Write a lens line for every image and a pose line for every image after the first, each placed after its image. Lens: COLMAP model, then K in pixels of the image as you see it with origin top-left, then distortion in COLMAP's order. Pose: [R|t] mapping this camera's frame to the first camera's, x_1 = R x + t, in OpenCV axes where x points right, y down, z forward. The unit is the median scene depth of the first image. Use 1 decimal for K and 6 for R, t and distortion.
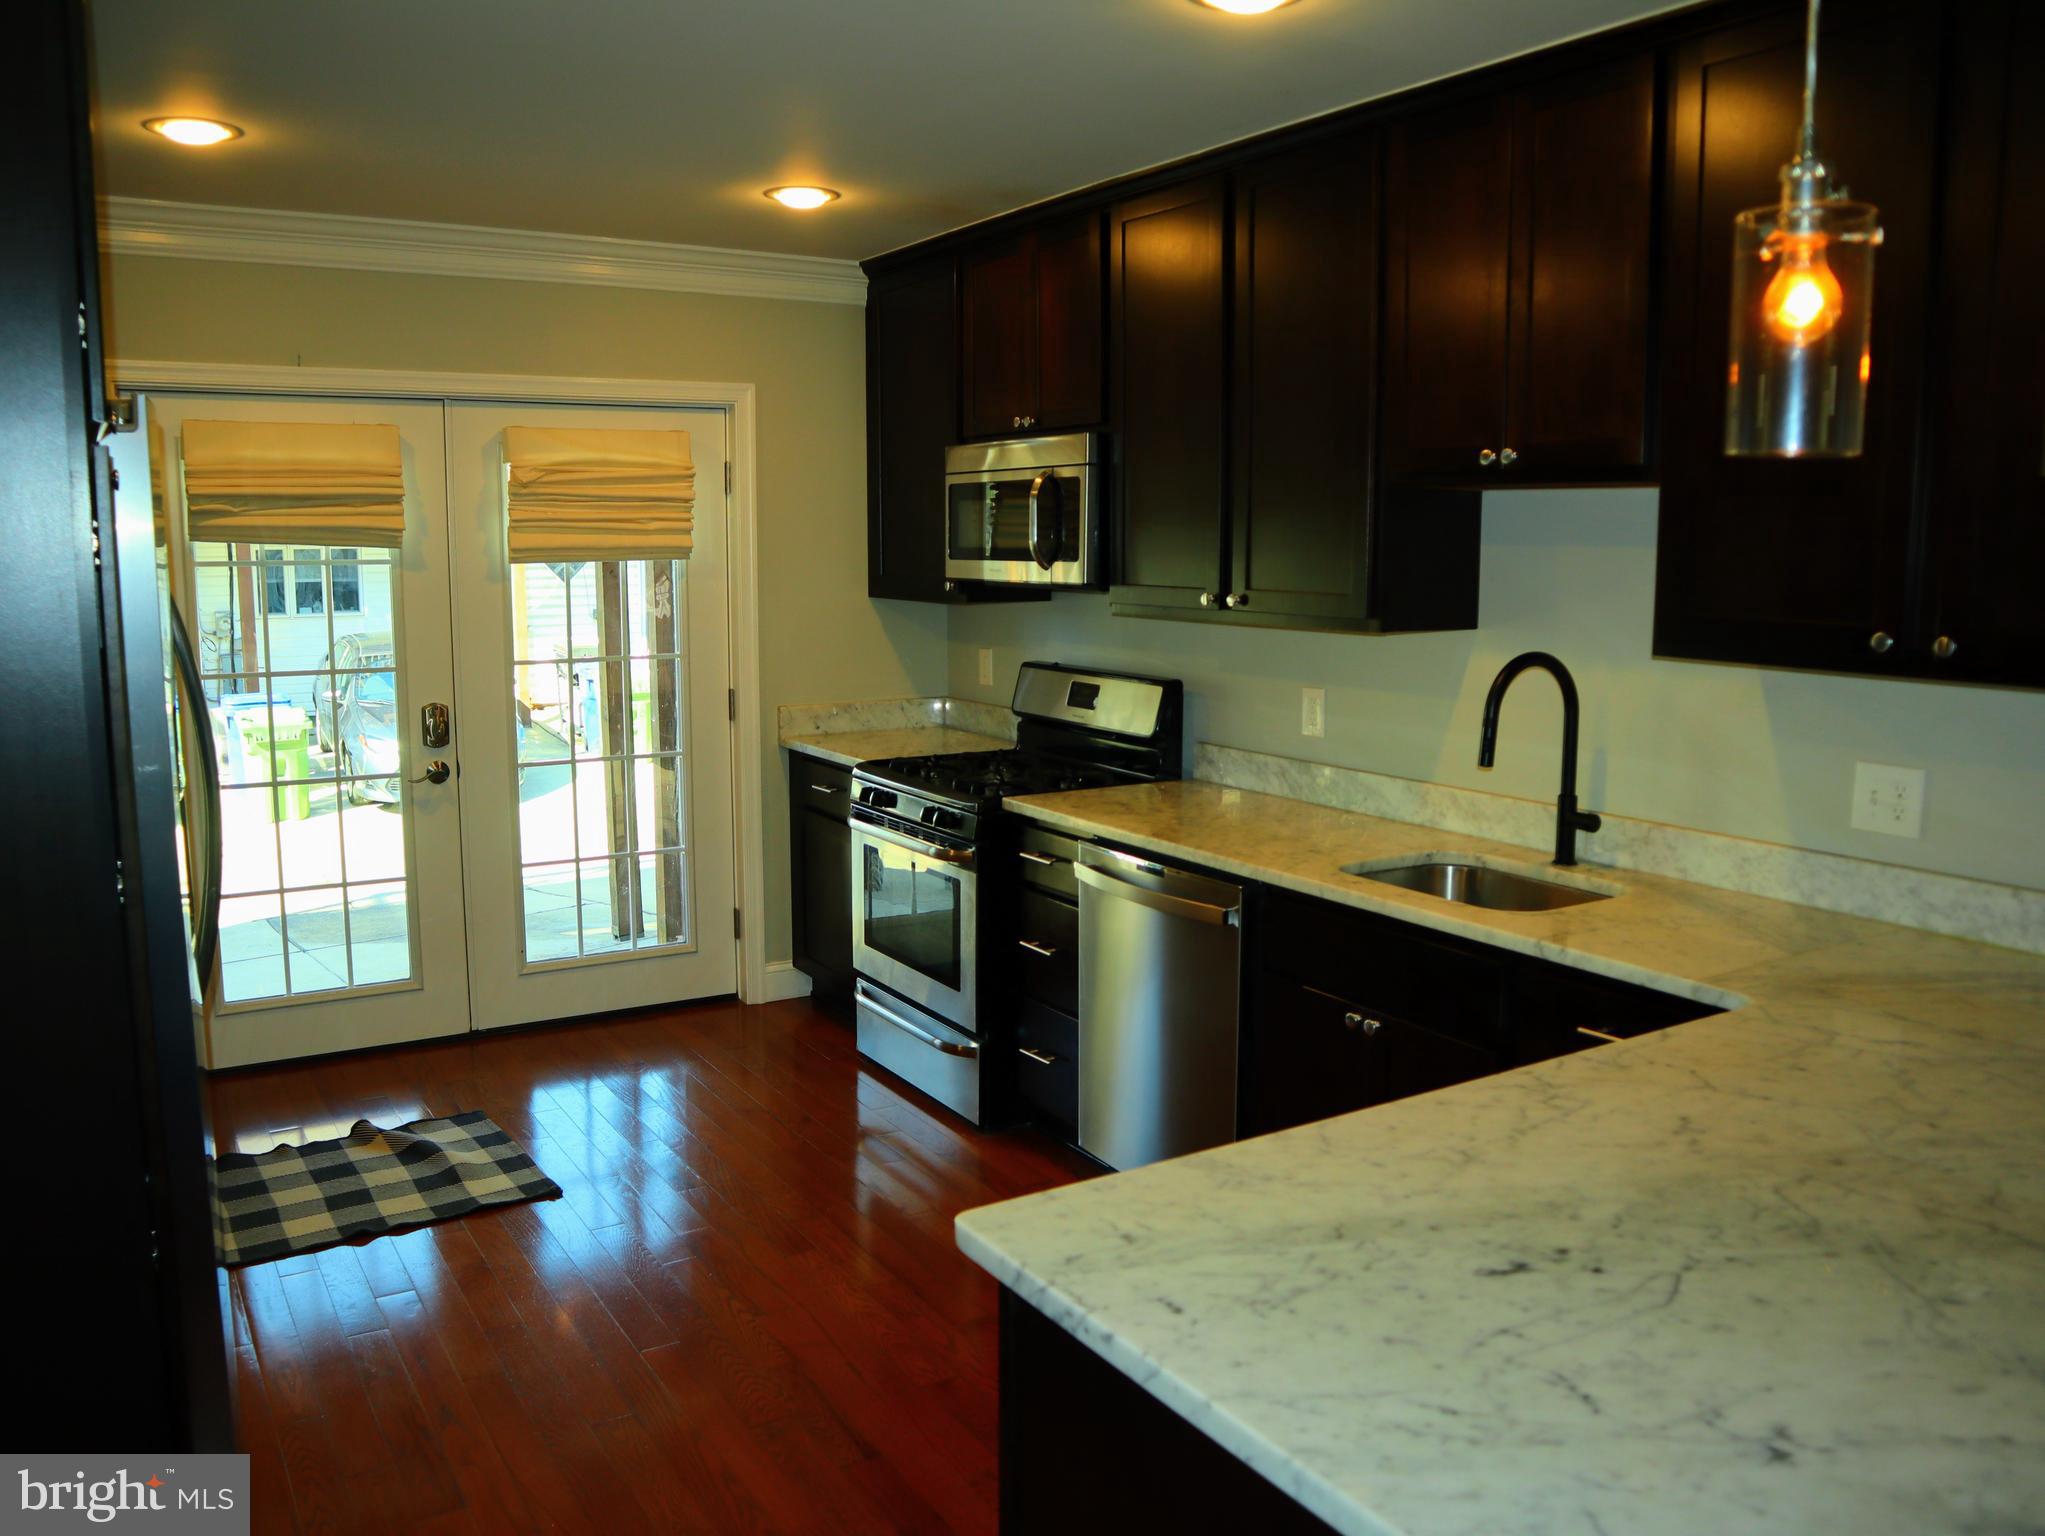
lens RADIAL K [[1577.6, 0, 992.0], [0, 1577.6, 761.9], [0, 0, 1]] dist [-0.144277, 0.125106]
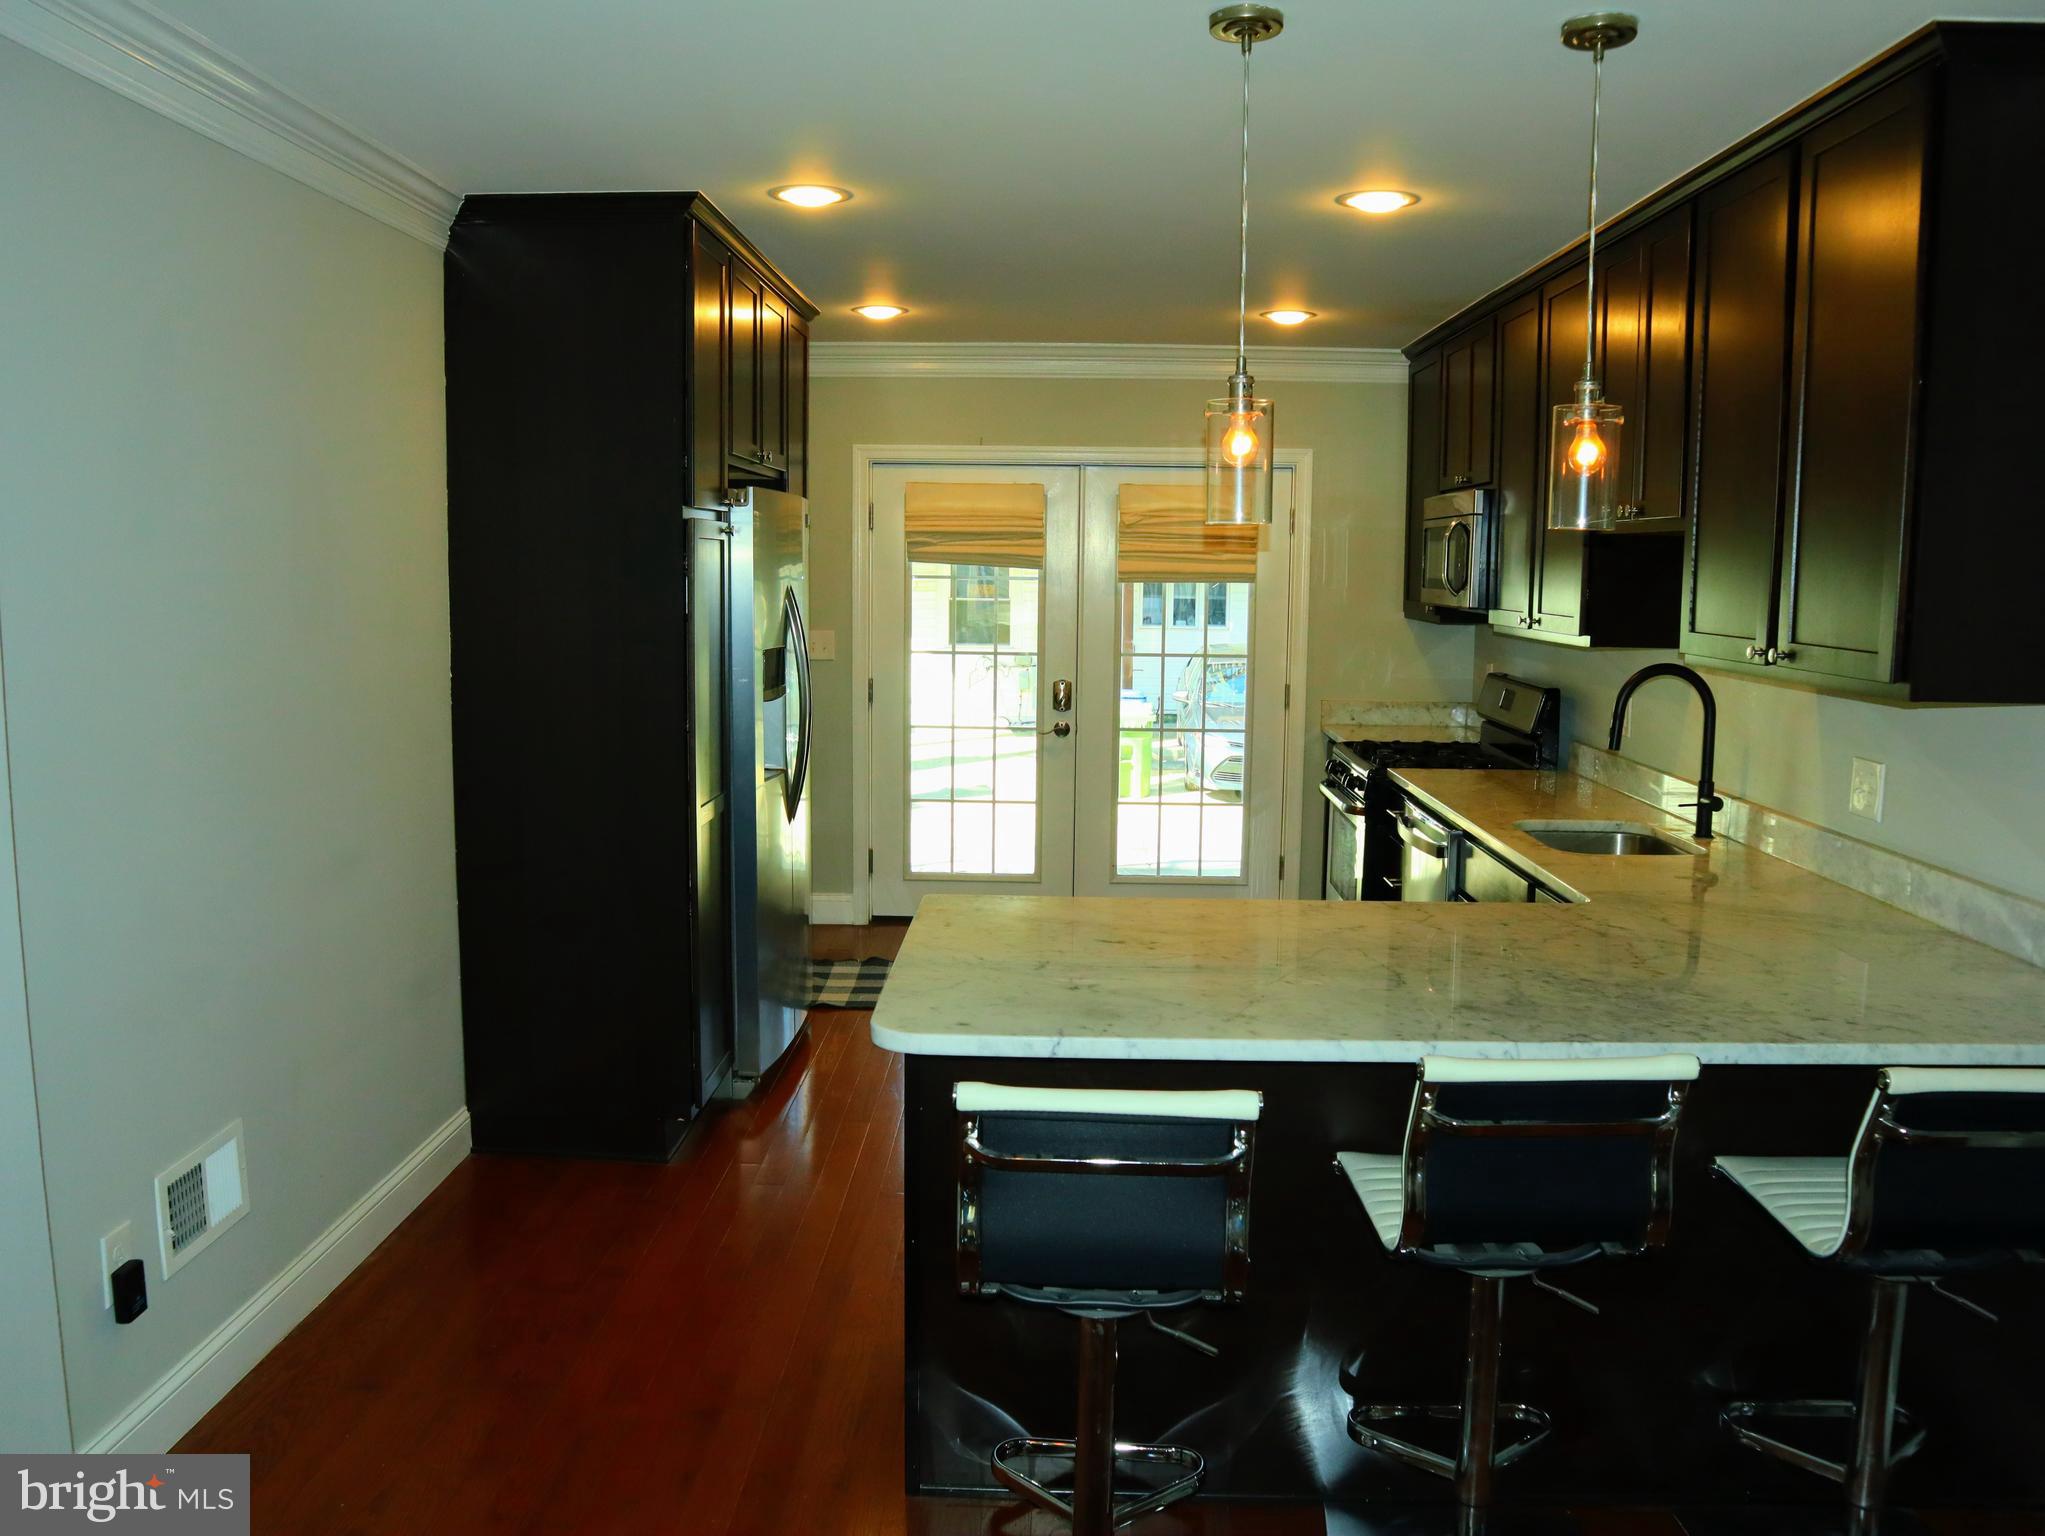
lens RADIAL K [[1577.6, 0, 992.0], [0, 1577.6, 761.9], [0, 0, 1]] dist [-0.144277, 0.125106]
pose [[0.828544, 0.078168, -0.554441, 0.388617], [-0.088023, 0.996079, 0.008893, 0.029550], [0.552962, 0.041436, 0.832176, -0.224704]]
